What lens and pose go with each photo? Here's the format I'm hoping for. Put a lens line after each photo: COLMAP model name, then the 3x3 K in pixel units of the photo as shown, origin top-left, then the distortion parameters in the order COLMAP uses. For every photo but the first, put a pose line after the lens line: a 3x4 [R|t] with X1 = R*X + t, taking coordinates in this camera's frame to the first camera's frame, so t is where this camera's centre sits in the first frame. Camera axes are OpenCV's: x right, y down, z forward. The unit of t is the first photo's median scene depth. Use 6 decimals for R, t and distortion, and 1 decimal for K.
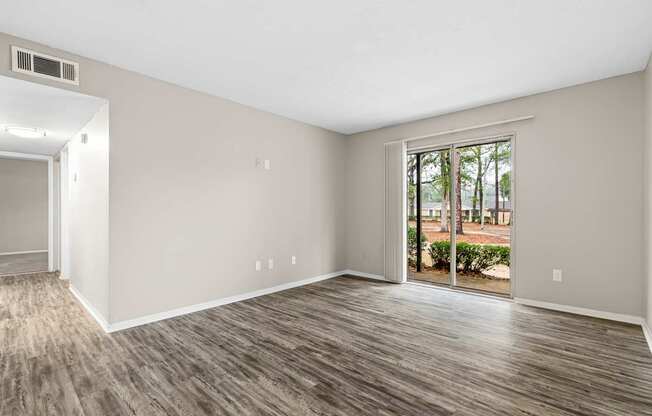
lens RADIAL K [[299.5, 0, 324.1], [0, 299.5, 205.2], [0, 0, 1]] dist [0.000669, 0.000570]
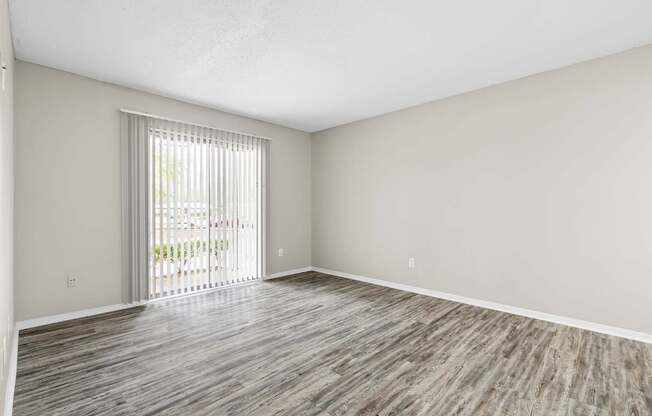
lens RADIAL K [[299.5, 0, 324.1], [0, 299.5, 205.2], [0, 0, 1]] dist [0.000669, 0.000570]
pose [[0.017404, 0.015897, 0.999722, -0.685401], [-0.025388, 0.999558, -0.015453, 0.019252], [-0.999526, -0.025112, 0.017800, 0.765786]]
